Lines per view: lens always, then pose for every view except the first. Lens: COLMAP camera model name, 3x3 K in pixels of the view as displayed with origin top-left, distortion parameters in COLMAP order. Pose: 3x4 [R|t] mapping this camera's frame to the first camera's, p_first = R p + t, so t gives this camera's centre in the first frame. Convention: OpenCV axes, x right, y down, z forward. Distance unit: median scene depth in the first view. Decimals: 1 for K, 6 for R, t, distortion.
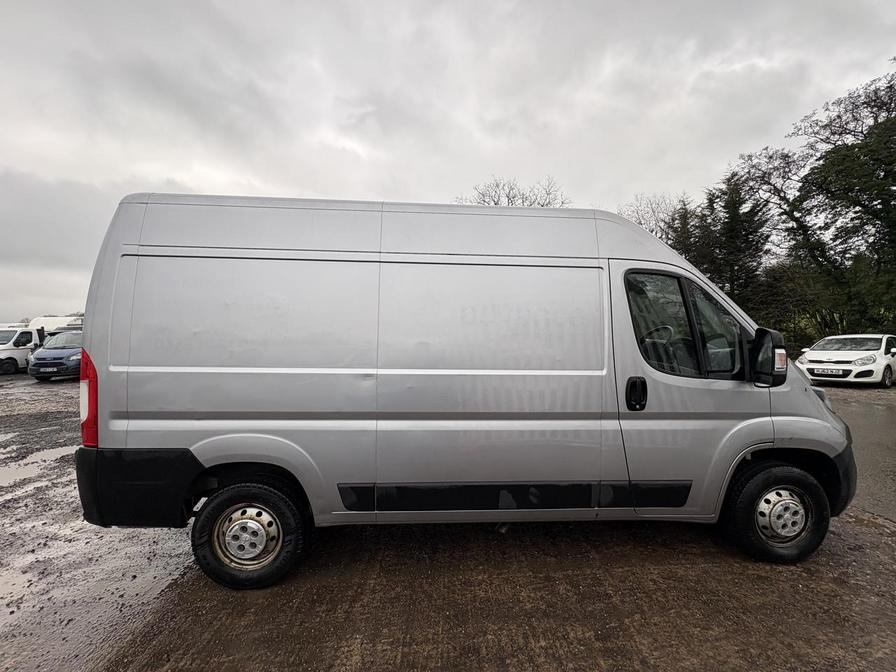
lens RADIAL K [[356.4, 0, 443.3], [0, 356.4, 336.8], [0, 0, 1]] dist [-0.002963, 0.000752]
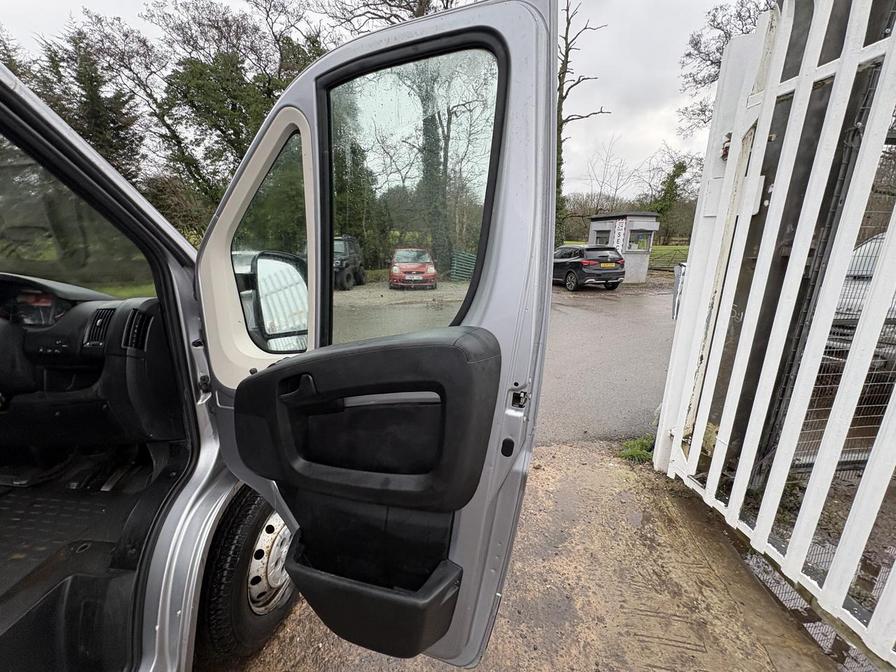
lens RADIAL K [[356.4, 0, 450.5], [0, 356.4, 336.2], [0, 0, 1]] dist [-0.002963, 0.000752]
pose [[0.157785, -0.229502, 0.960434, 0.069746], [0.003200, 0.972731, 0.231914, -0.002501], [-0.987468, -0.033519, 0.154216, 0.088347]]
